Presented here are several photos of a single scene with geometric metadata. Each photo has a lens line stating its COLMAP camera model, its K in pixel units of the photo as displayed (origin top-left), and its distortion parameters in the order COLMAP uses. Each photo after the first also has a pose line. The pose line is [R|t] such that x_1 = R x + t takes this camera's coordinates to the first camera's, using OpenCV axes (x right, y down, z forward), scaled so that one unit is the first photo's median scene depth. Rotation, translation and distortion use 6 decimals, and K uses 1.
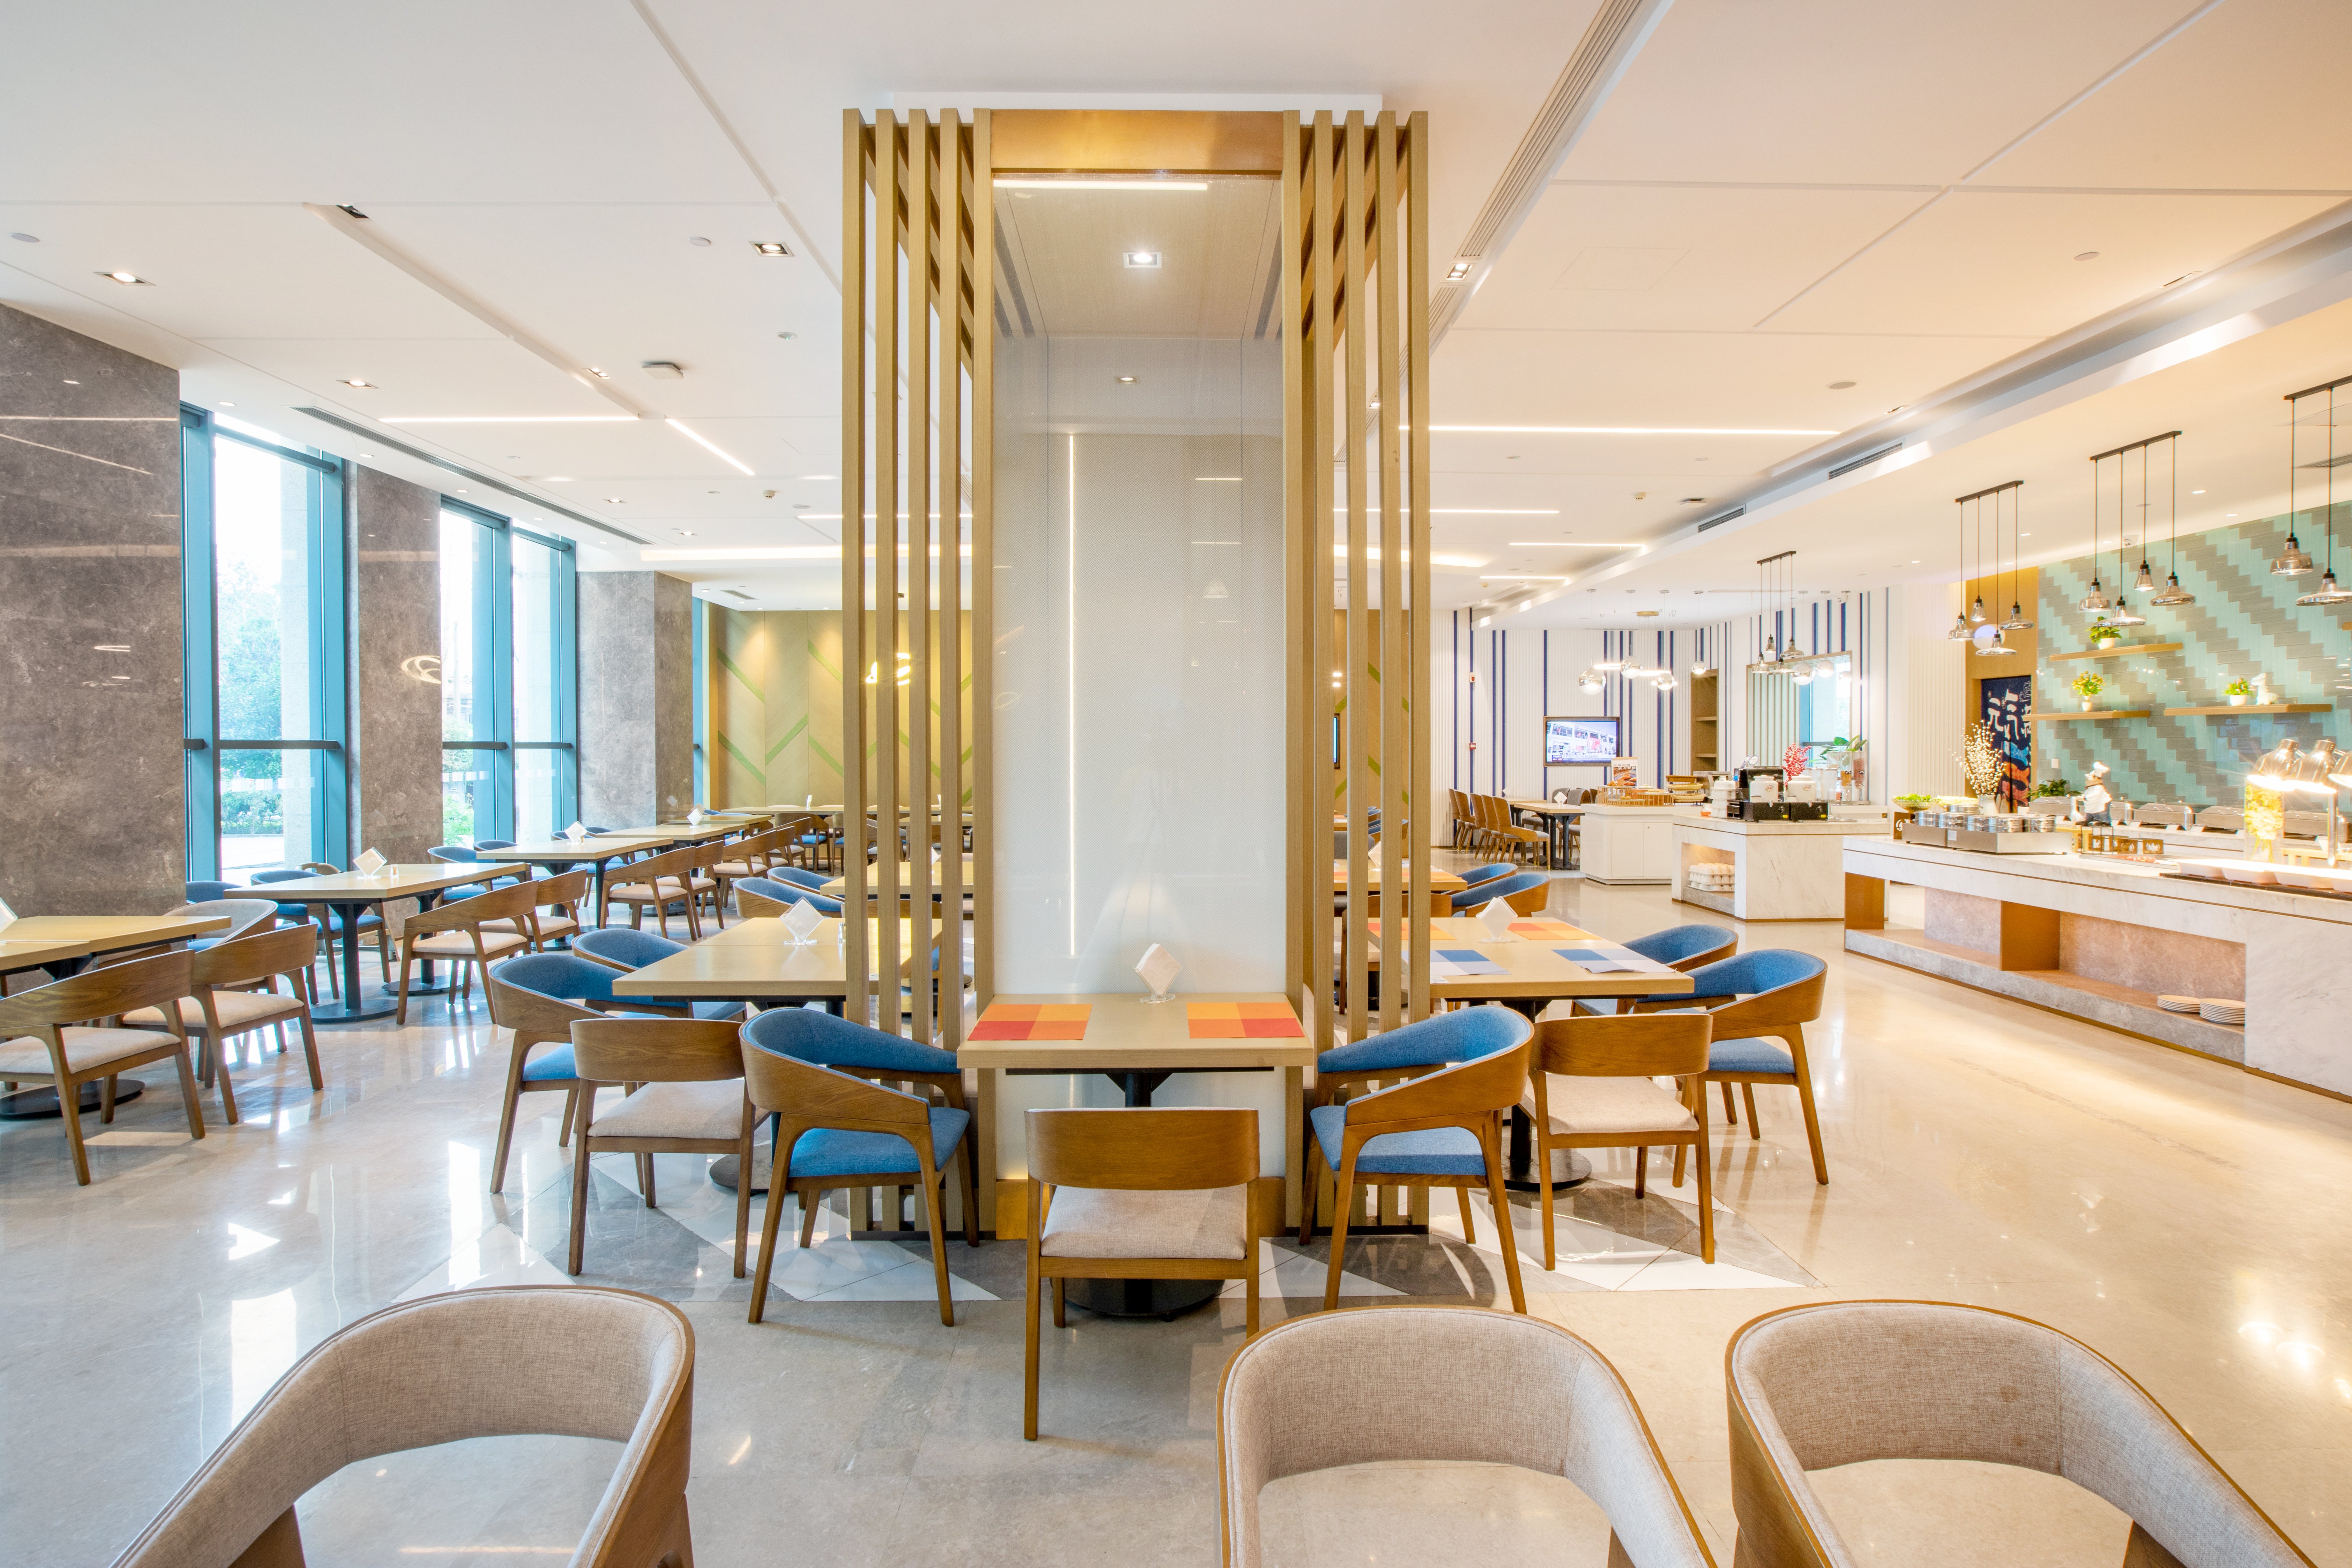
lens RADIAL K [[1205.3, 0, 1194.3], [0, 1205.3, 767.7], [0, 0, 1]] dist [-0.053205, 0.032901]
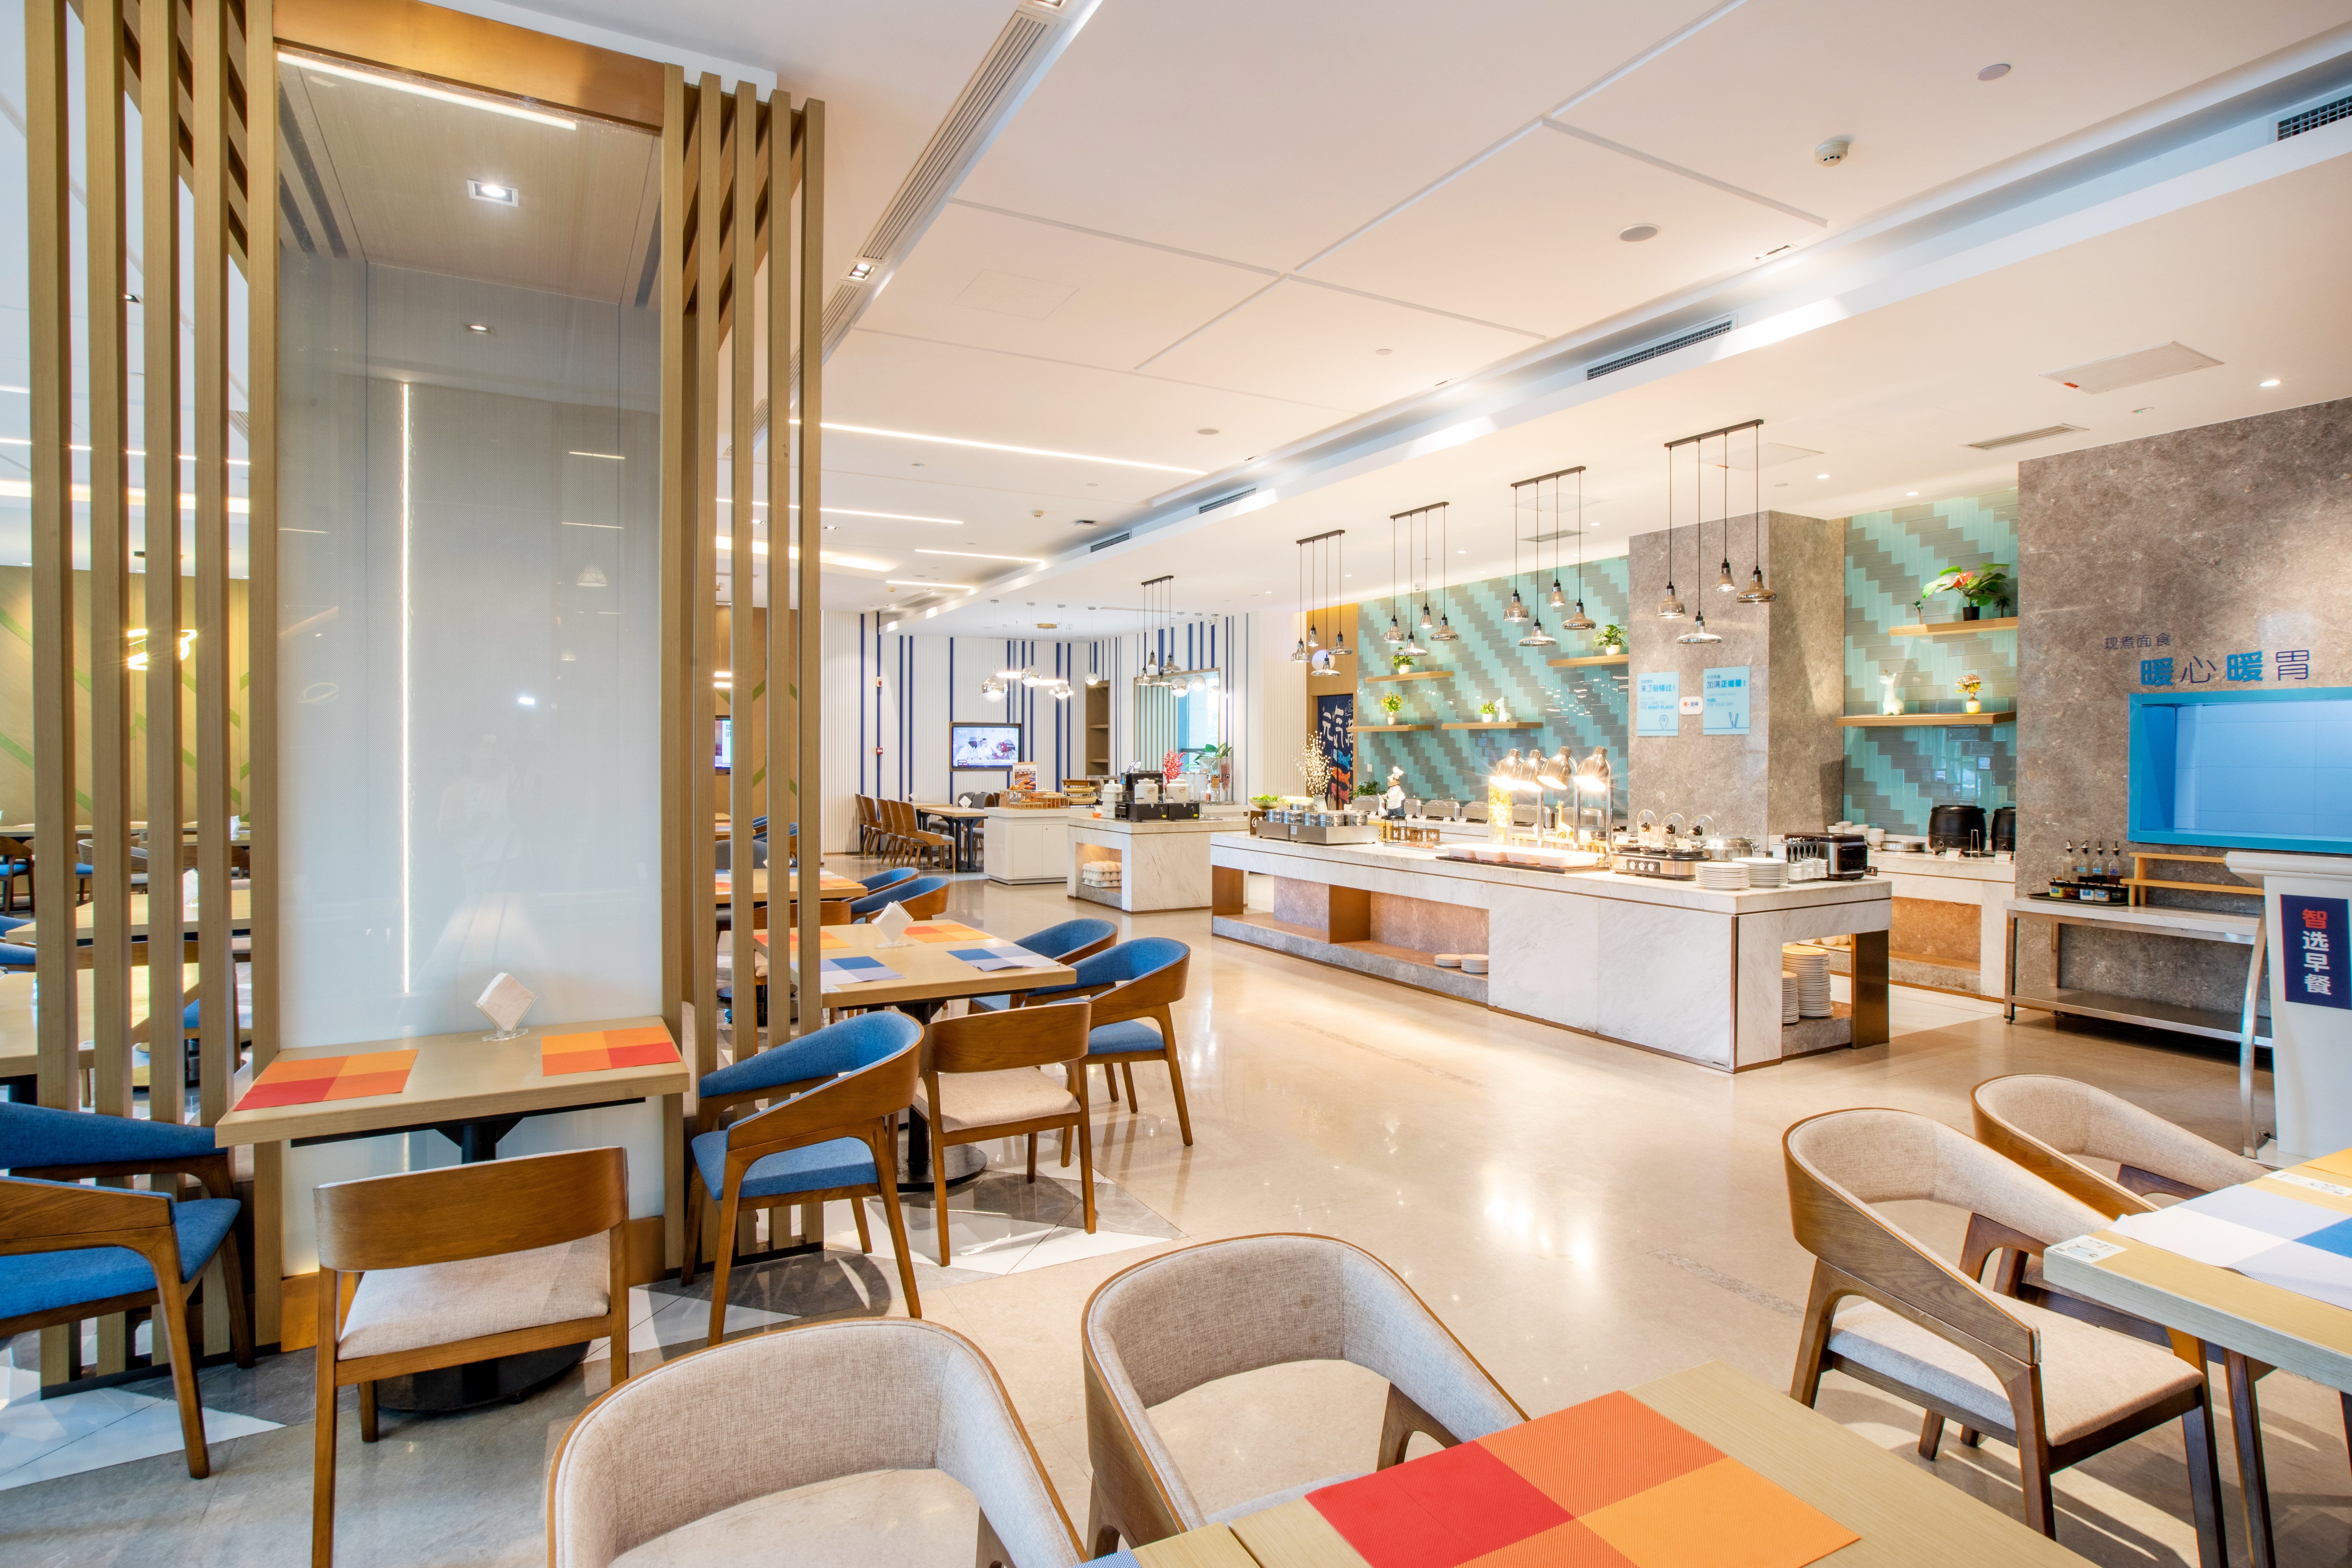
lens RADIAL K [[1205.3, 0, 1194.3], [0, 1205.3, 767.7], [0, 0, 1]] dist [-0.053205, 0.032901]
pose [[0.886465, -0.000382, 0.462796, 0.009384], [0.002243, 0.999991, -0.003470, 0.000065], [-0.462791, 0.004115, 0.886458, -0.002382]]
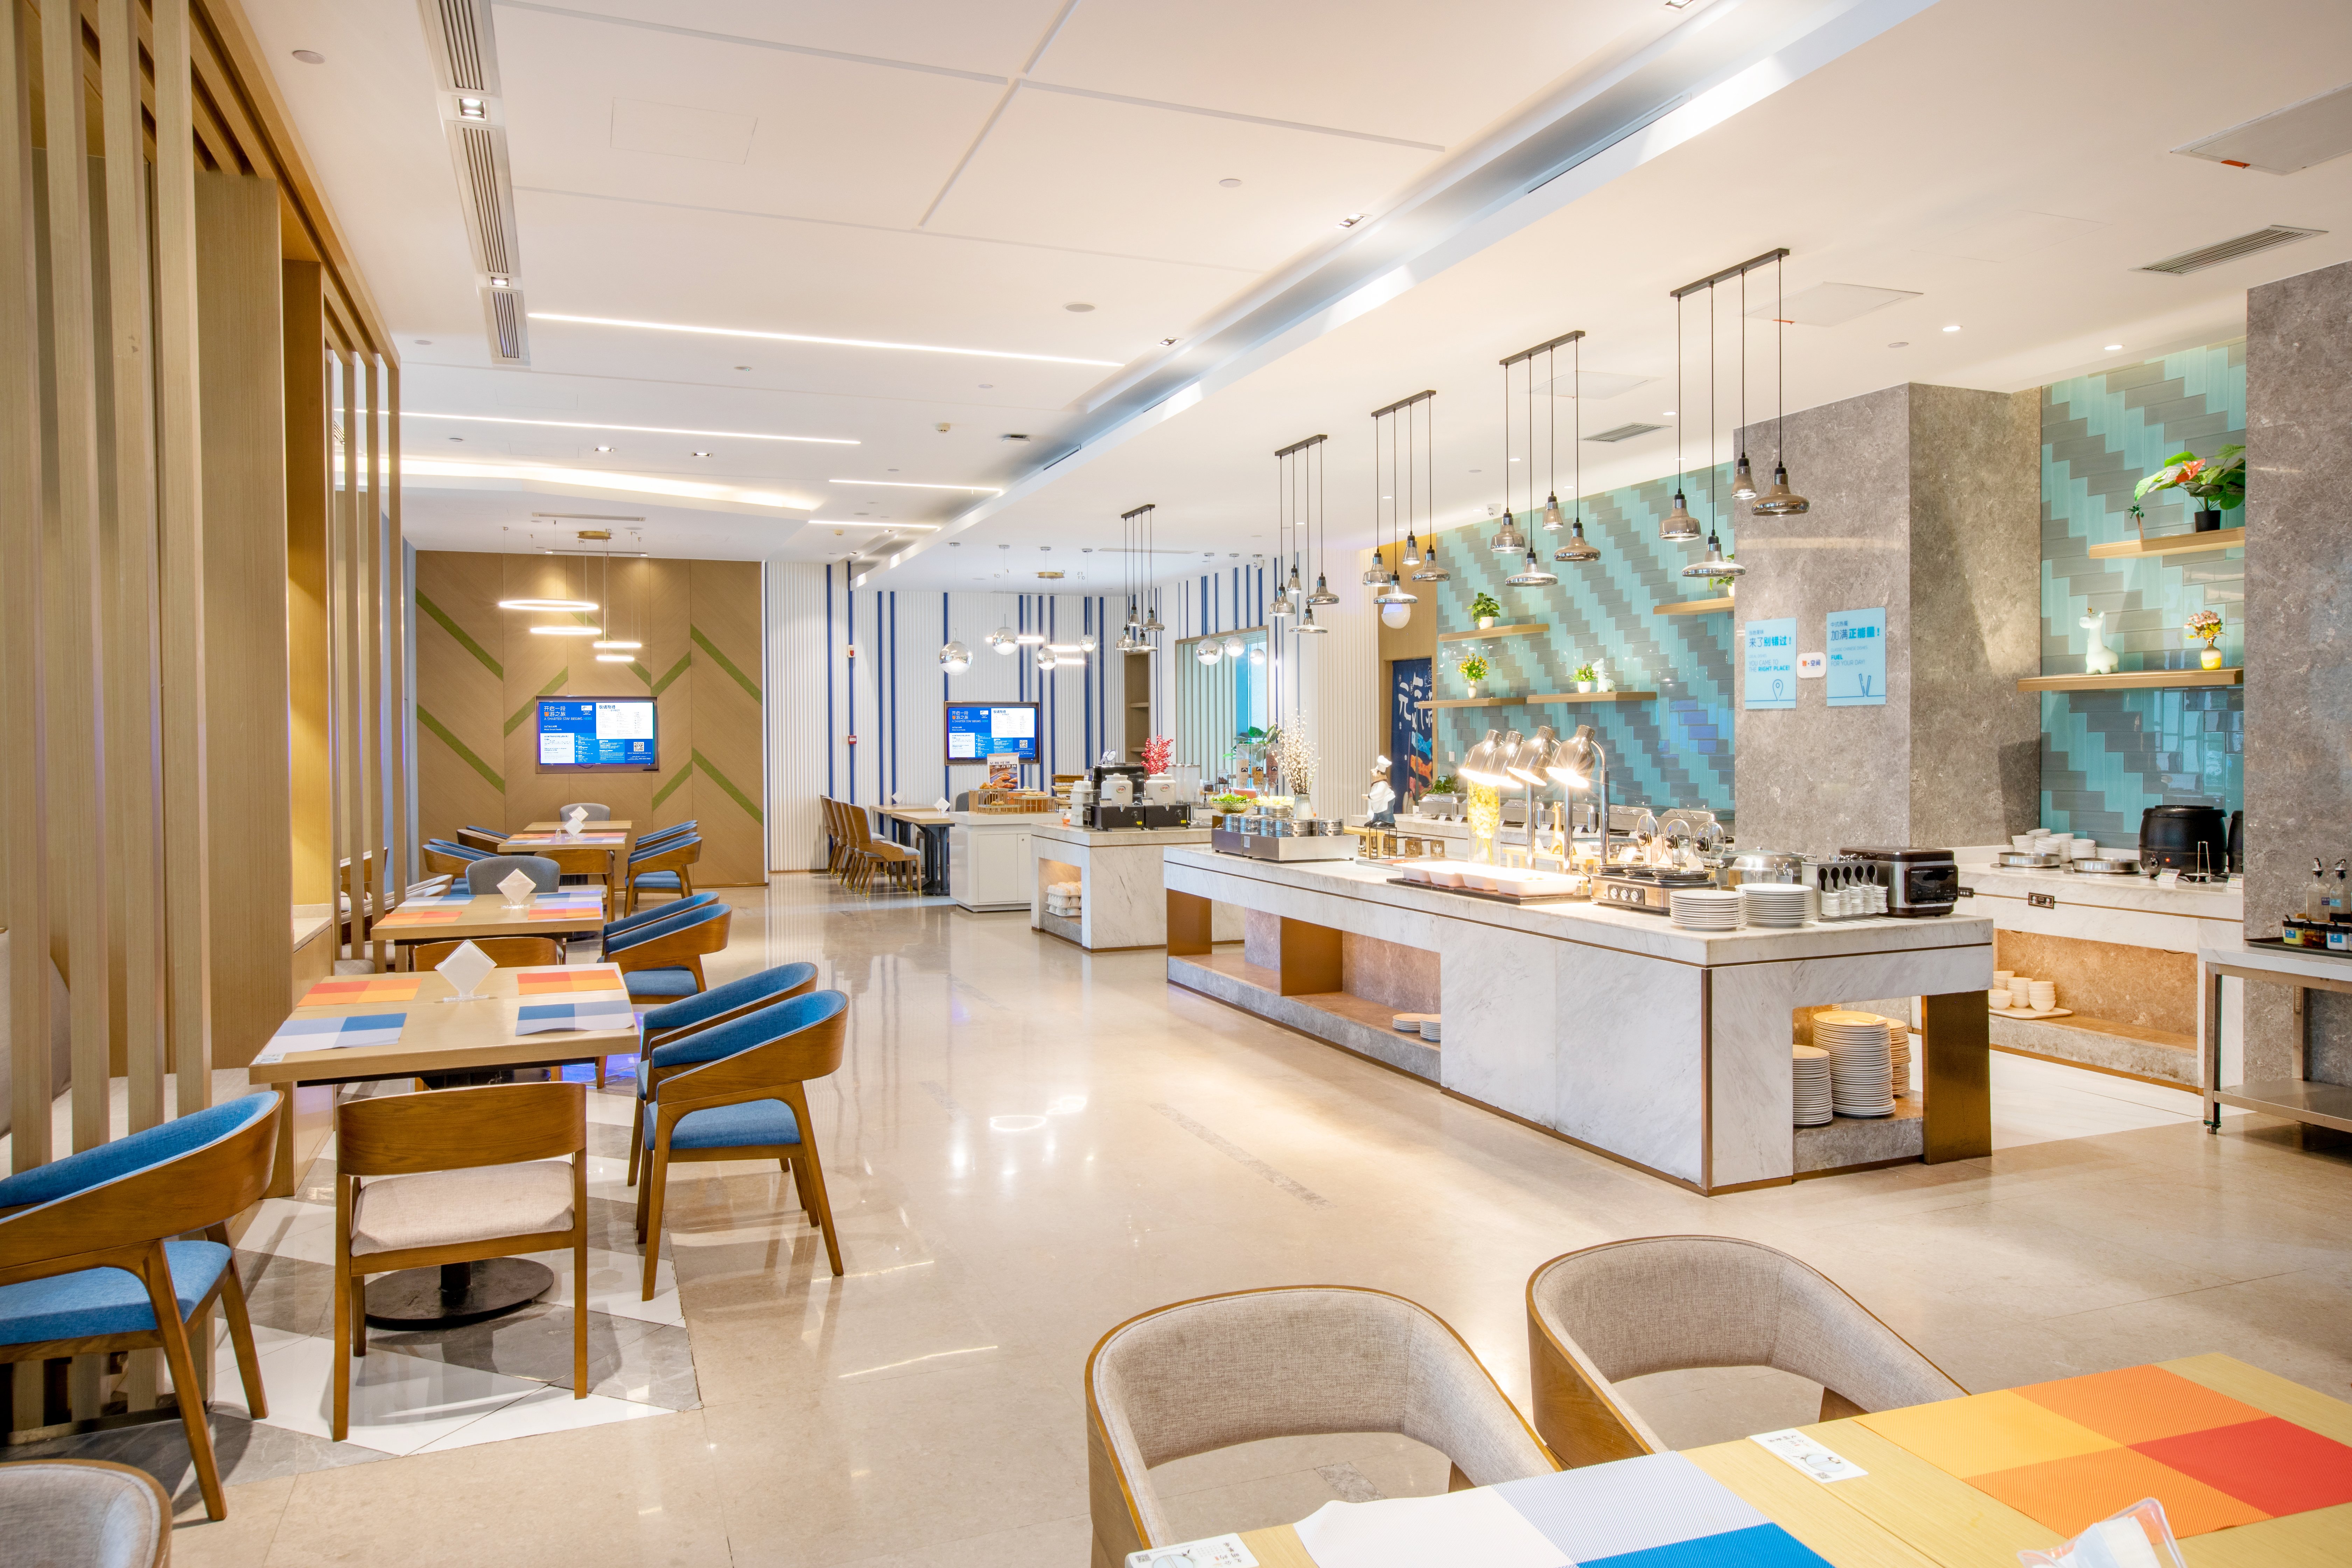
lens RADIAL K [[1563.6, 0, 1170.6], [0, 1563.6, 767.8], [0, 0, 1]] dist [-0.033052, 0.054394]
pose [[0.937158, -0.010724, 0.348740, 0.265192], [0.010577, 0.999941, 0.002326, 0.000048], [-0.348744, 0.001509, 0.937217, -0.063713]]
